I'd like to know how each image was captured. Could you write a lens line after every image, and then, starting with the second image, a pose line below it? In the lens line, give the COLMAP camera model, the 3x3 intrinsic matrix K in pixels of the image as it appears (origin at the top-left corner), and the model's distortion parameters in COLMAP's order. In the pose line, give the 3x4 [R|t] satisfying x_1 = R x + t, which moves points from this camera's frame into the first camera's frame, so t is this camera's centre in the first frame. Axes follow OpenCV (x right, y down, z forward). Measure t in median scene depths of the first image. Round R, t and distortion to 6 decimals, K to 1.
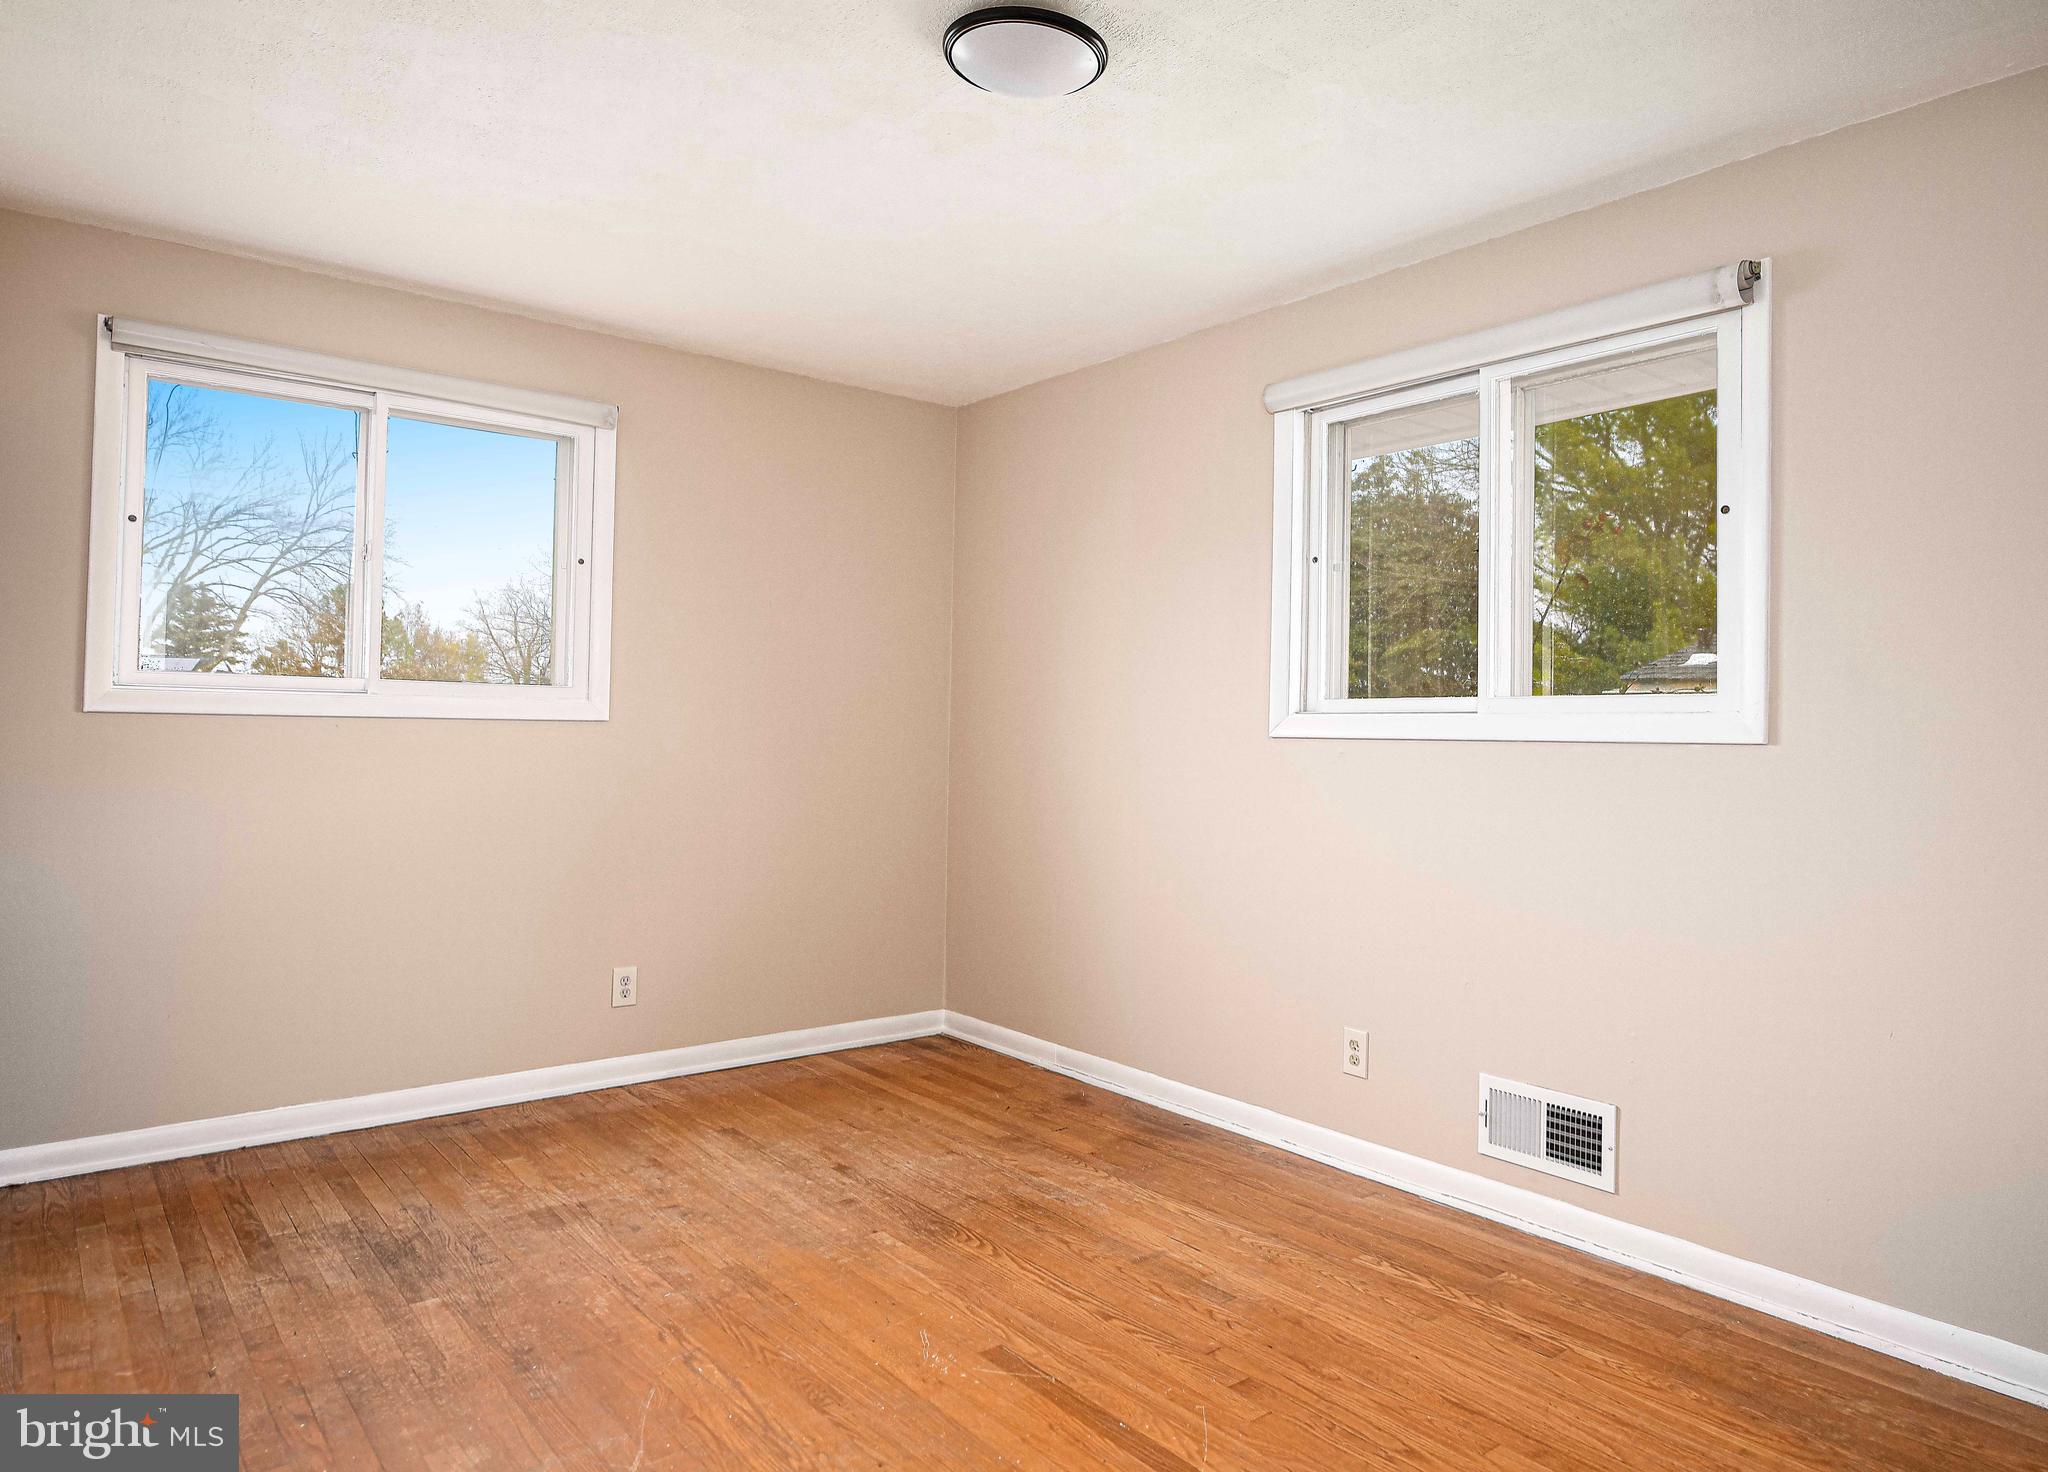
lens RADIAL K [[1273.7, 0, 1029.1], [0, 1273.7, 736.6], [0, 0, 1]] dist [0.004052, -0.007166]
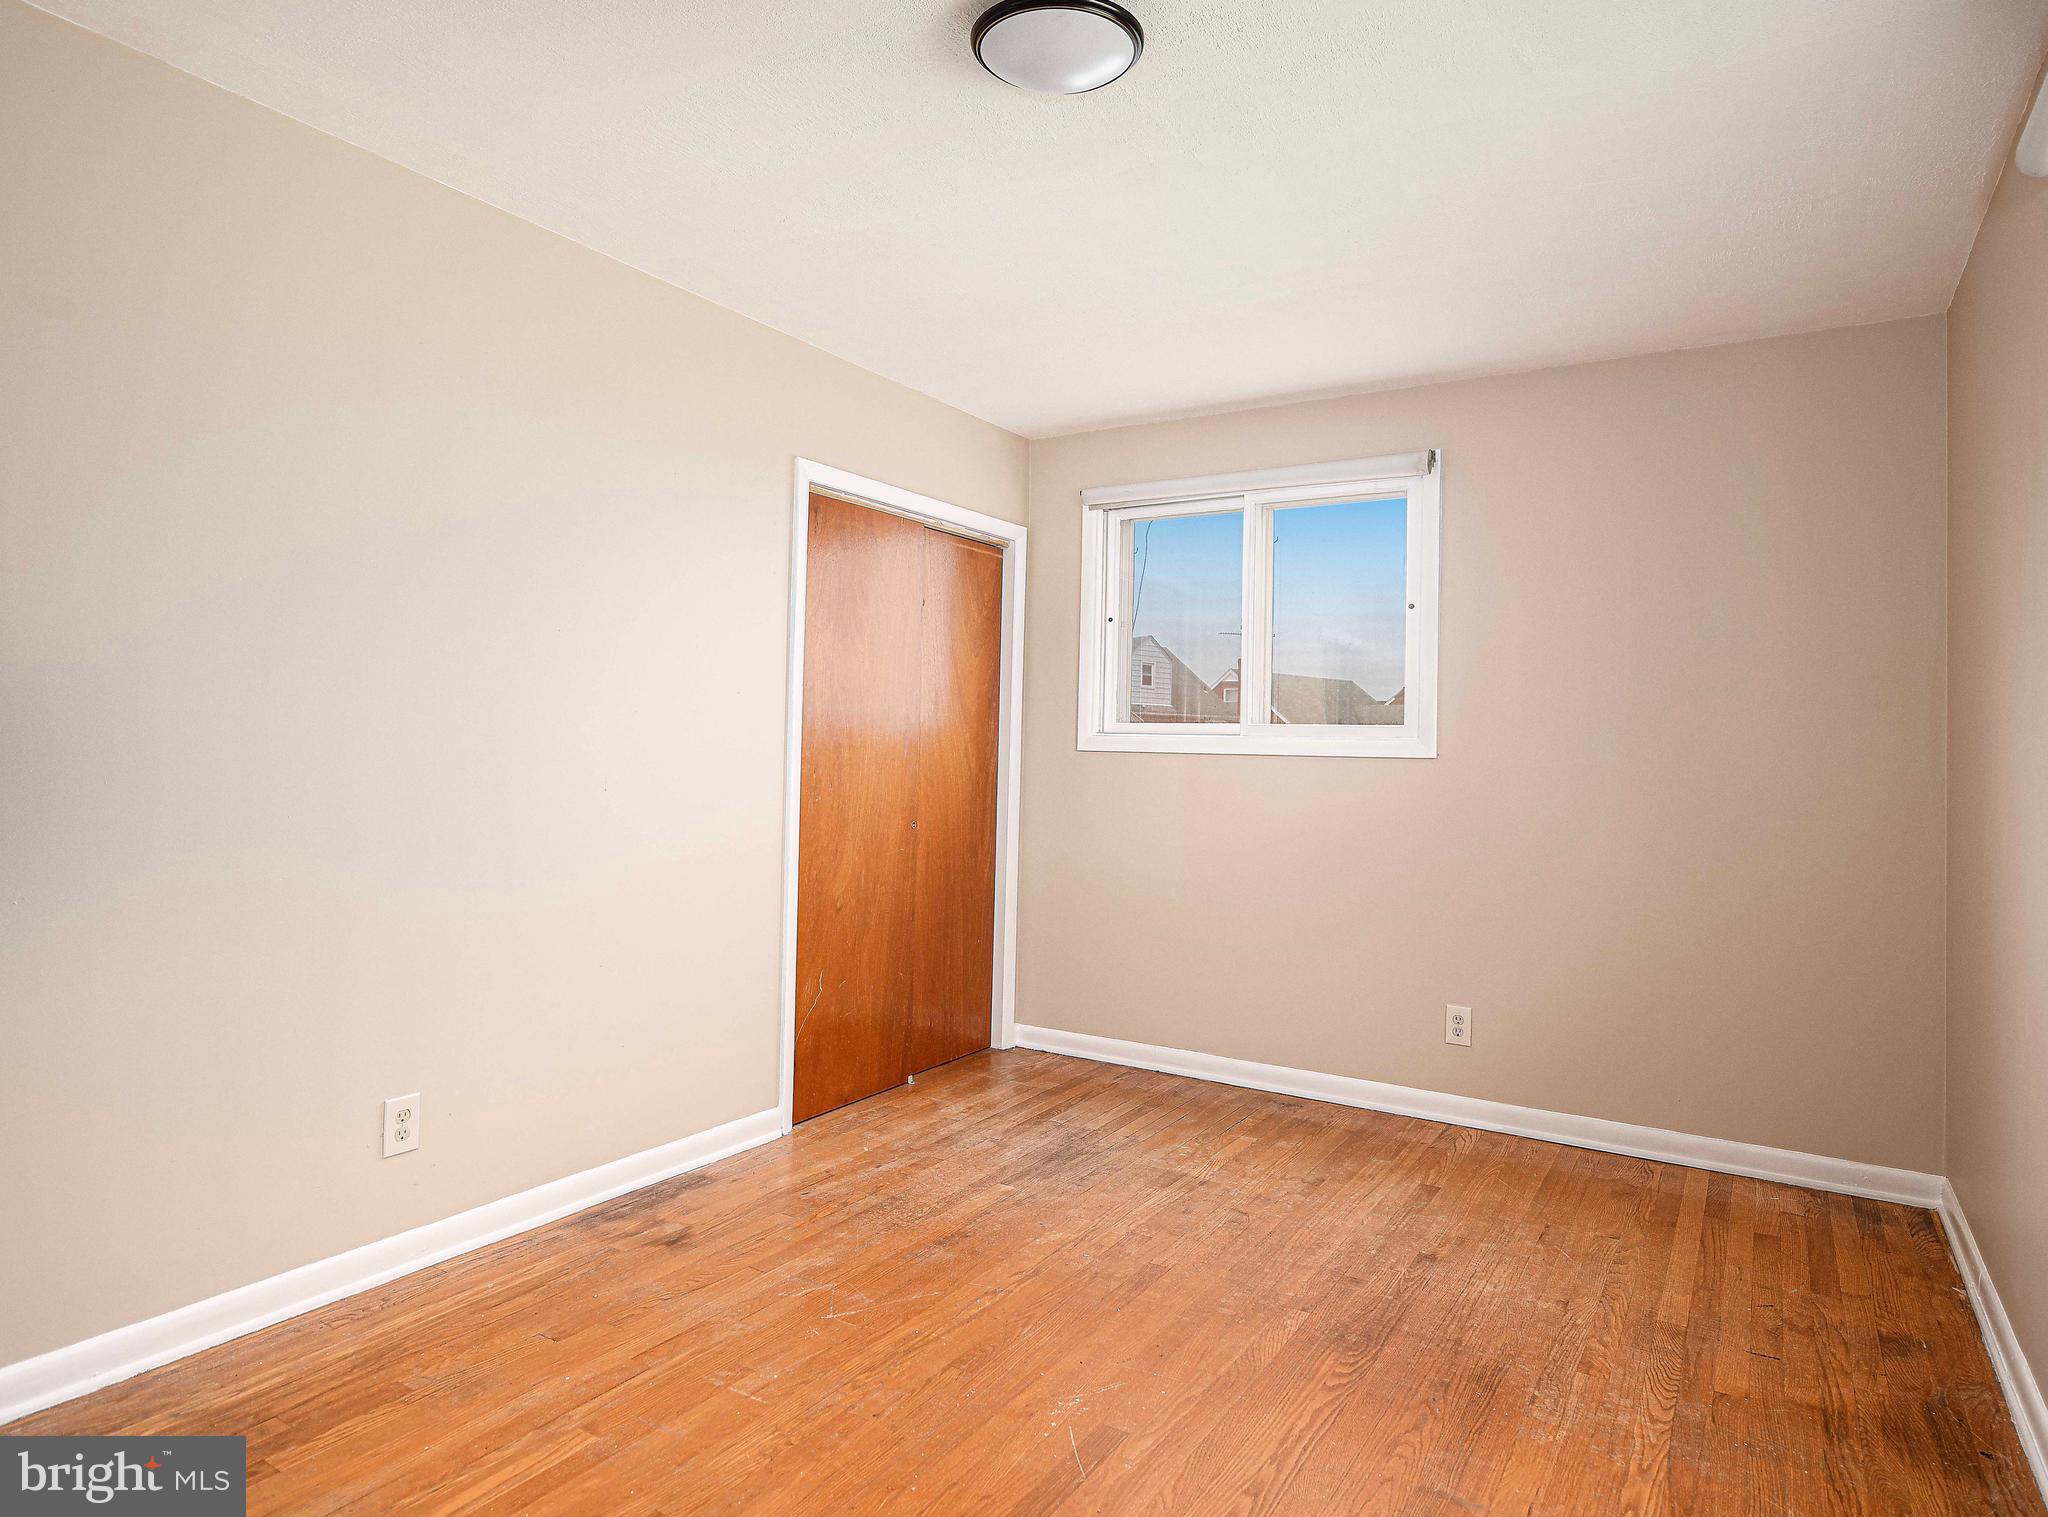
lens RADIAL K [[1158.3, 0, 1025.9], [0, 1158.3, 753.6], [0, 0, 1]] dist [-0.009022, -0.001179]
pose [[0.338344, -0.007070, -0.940996, 0.541025], [-0.021616, 0.999650, -0.015283, 0.006048], [0.940774, 0.025512, 0.338072, 0.475646]]
